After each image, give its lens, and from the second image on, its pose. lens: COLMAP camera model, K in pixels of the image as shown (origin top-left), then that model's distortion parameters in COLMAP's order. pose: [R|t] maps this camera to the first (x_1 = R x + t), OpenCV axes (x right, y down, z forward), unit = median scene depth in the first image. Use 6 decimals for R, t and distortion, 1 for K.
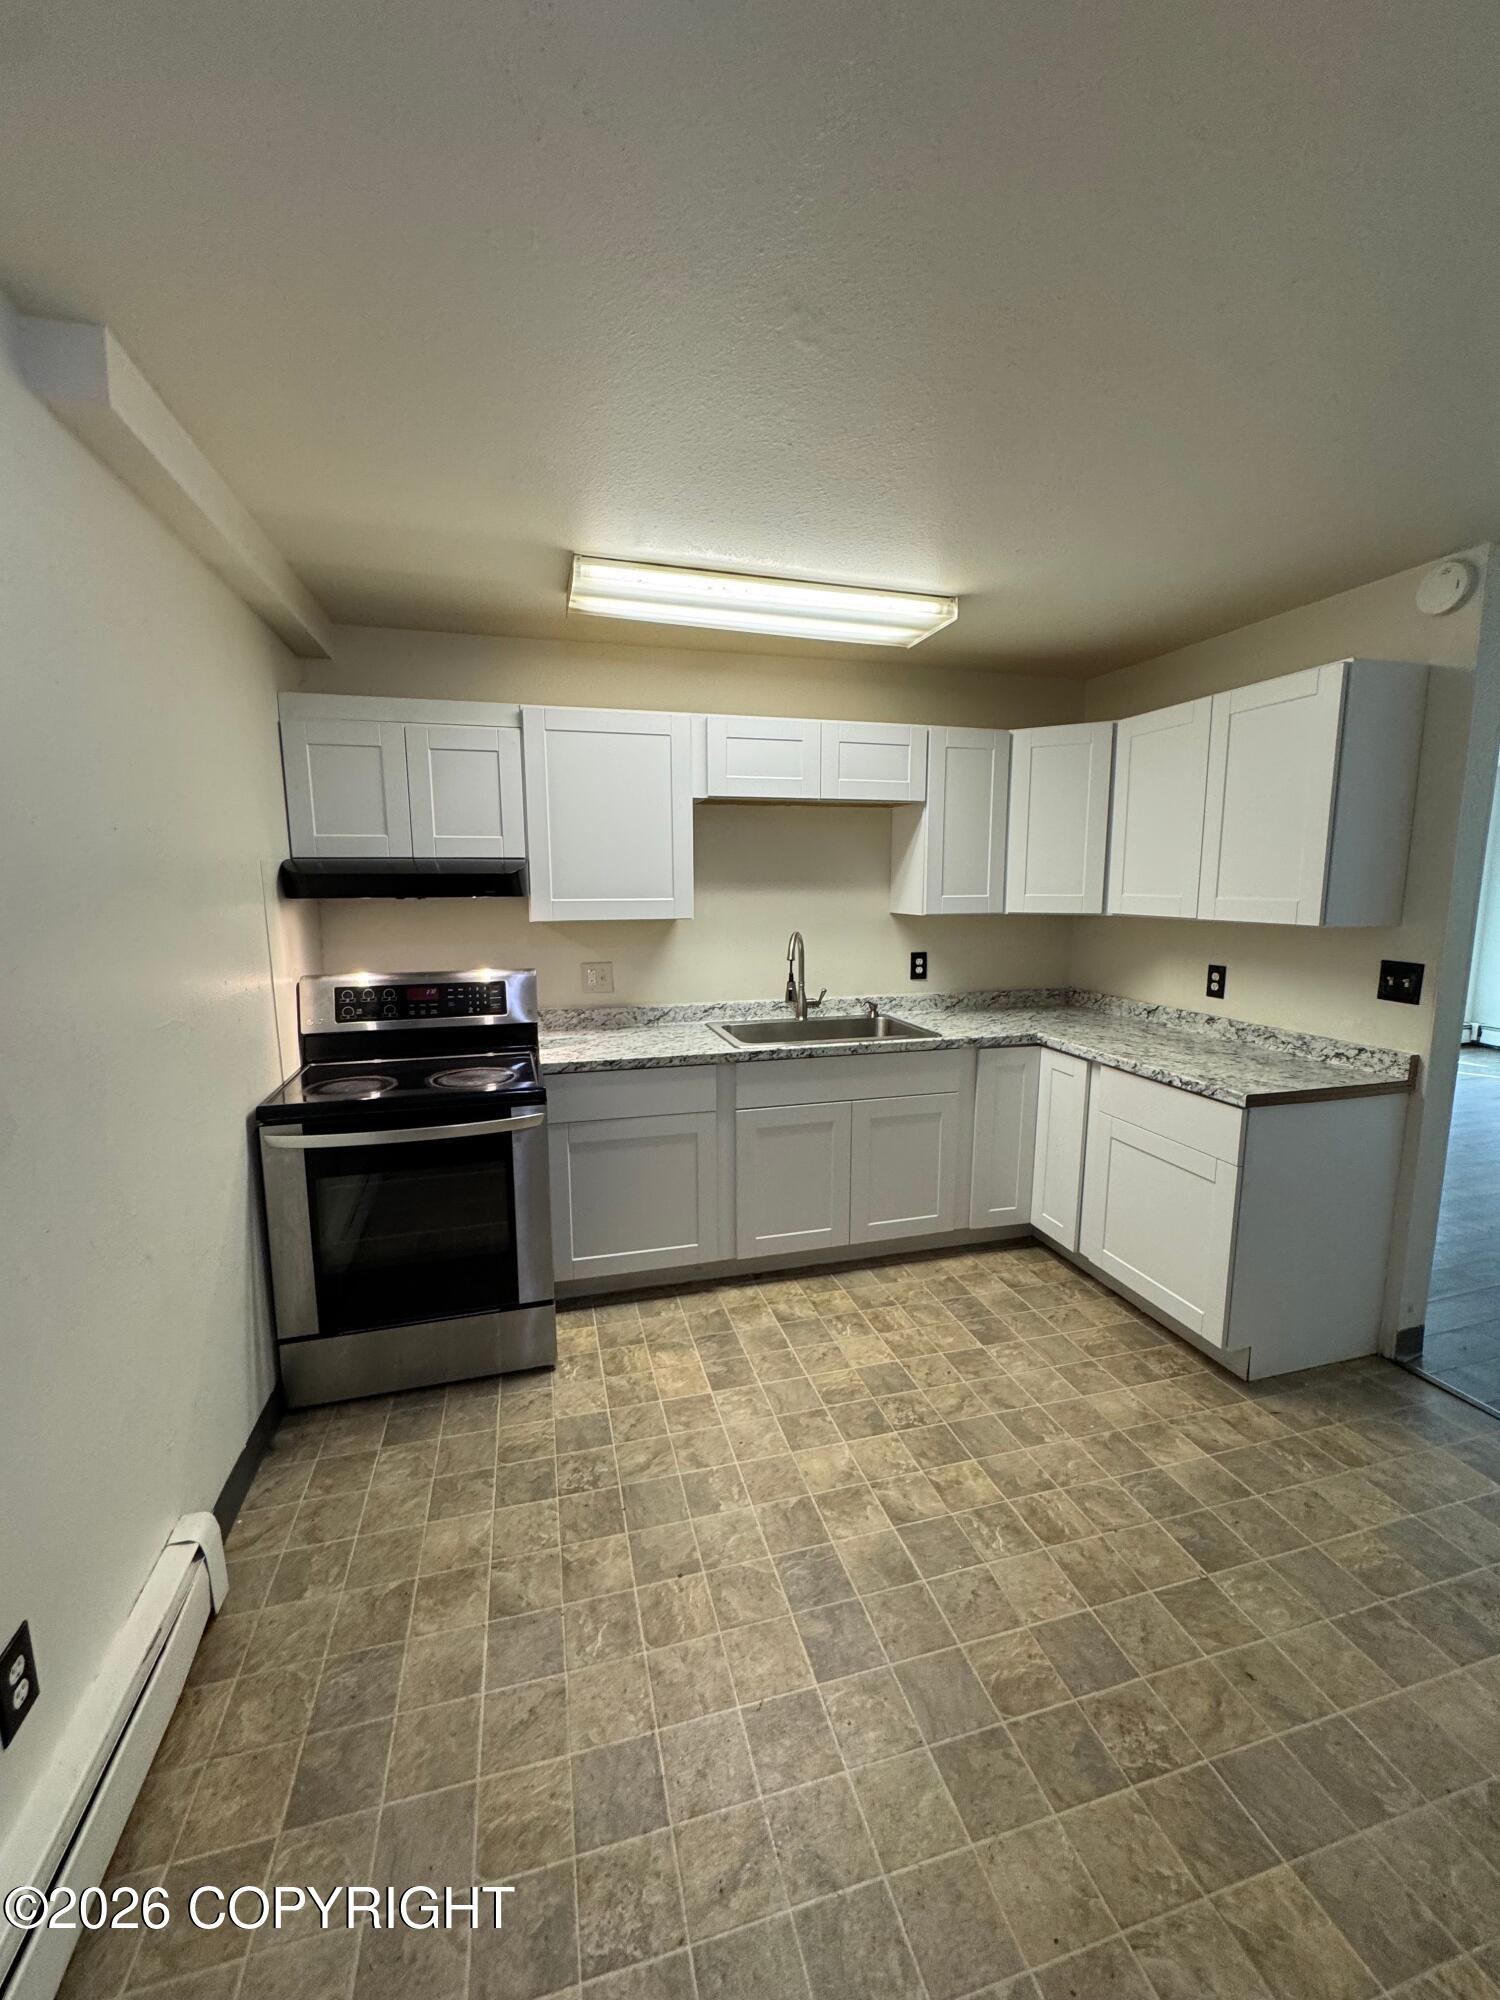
lens RADIAL K [[798.4, 0, 748.0], [0, 798.4, 998.1], [0, 0, 1]] dist [-0.001592, -0.000150]
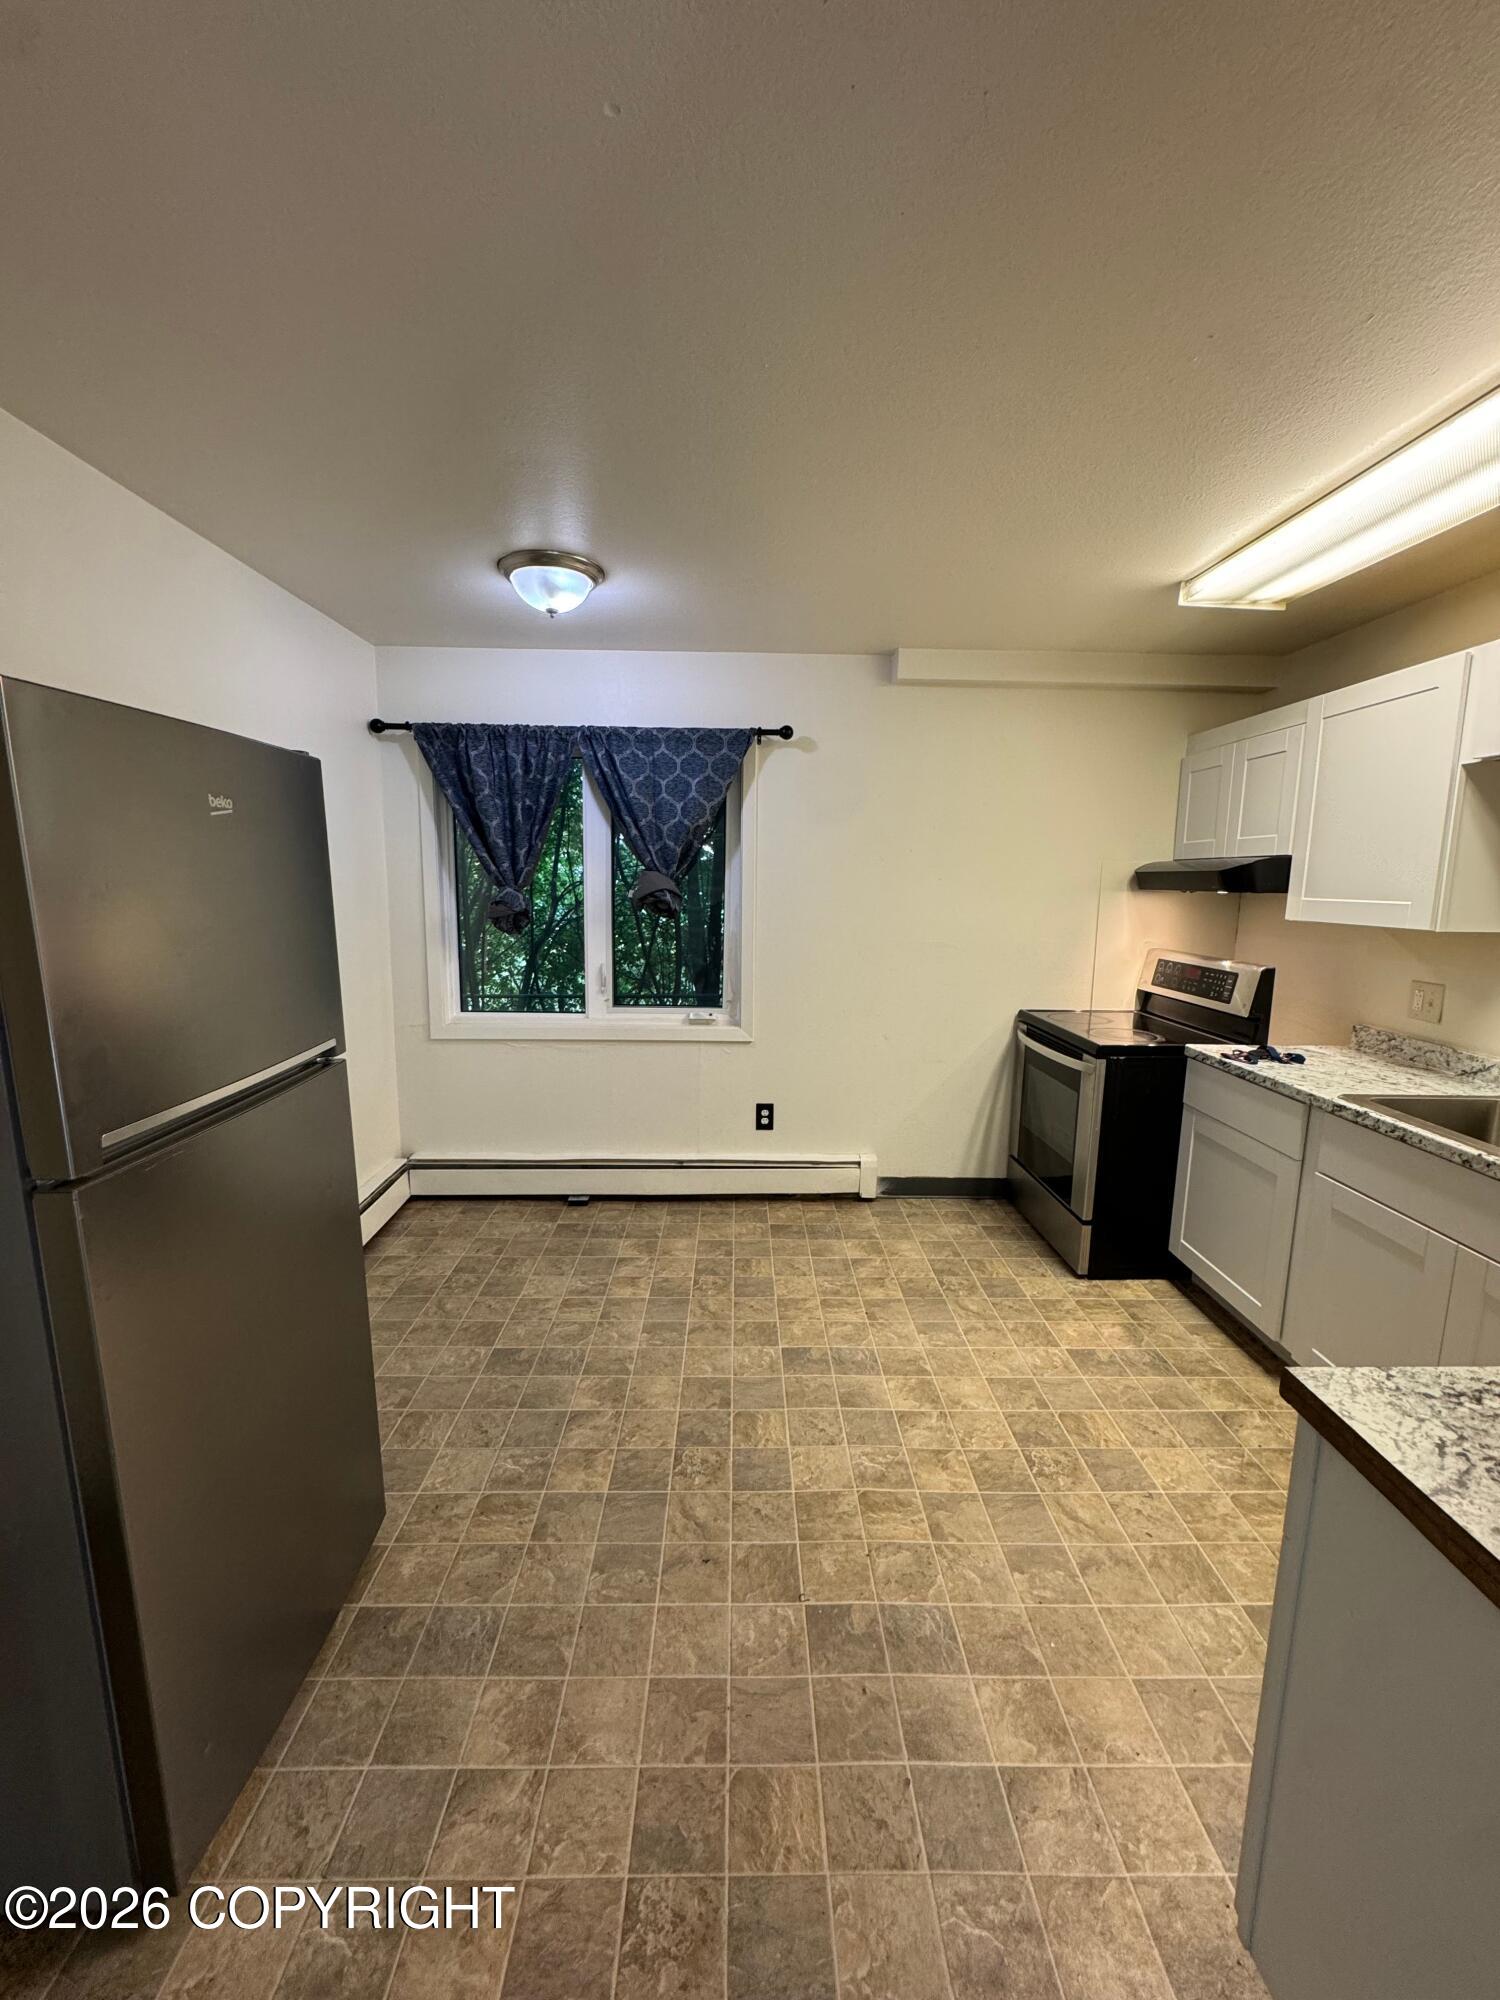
lens RADIAL K [[798.4, 0, 760.3], [0, 798.4, 1000.7], [0, 0, 1]] dist [-0.001592, -0.000150]
pose [[-0.243197, 0.144078, -0.959217, 1.142828], [-0.152278, 0.970973, 0.184452, -0.112317], [0.957949, 0.190926, -0.214198, 0.834970]]
